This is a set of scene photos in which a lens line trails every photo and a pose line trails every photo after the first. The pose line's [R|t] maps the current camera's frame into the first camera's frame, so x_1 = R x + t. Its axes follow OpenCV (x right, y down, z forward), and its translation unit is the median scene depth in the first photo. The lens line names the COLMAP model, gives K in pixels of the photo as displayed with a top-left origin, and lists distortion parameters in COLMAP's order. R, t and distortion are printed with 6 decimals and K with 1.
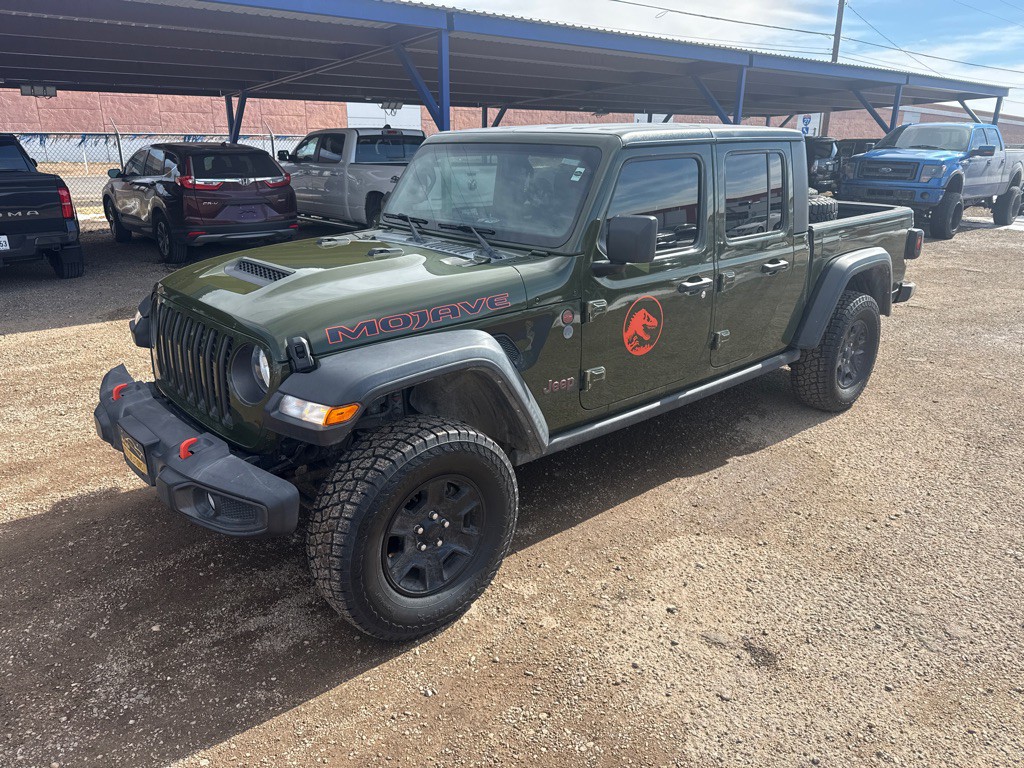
lens RADIAL K [[717.2, 0, 507.1], [0, 717.2, 386.3], [0, 0, 1]] dist [0.024965, -0.026346]
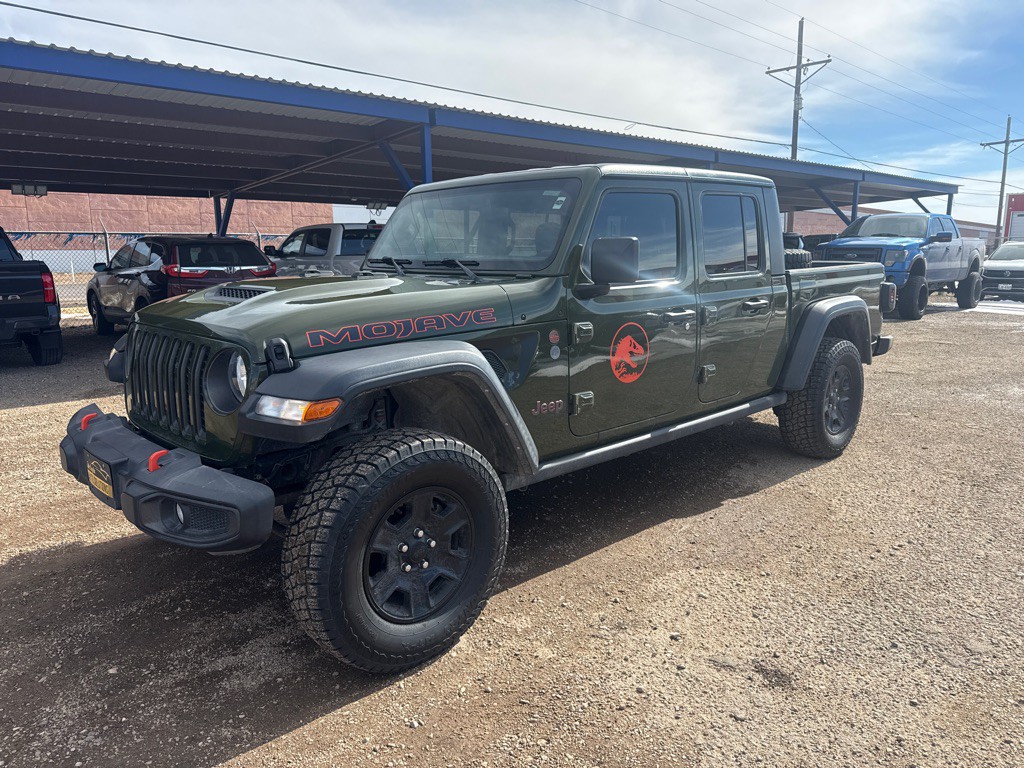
lens RADIAL K [[717.2, 0, 511.9], [0, 717.2, 387.7], [0, 0, 1]] dist [0.024965, -0.026346]
pose [[0.999368, -0.019507, 0.029719, -0.004267], [0.023524, 0.989668, -0.141435, 0.109450], [-0.026652, 0.142044, 0.989501, 0.033004]]
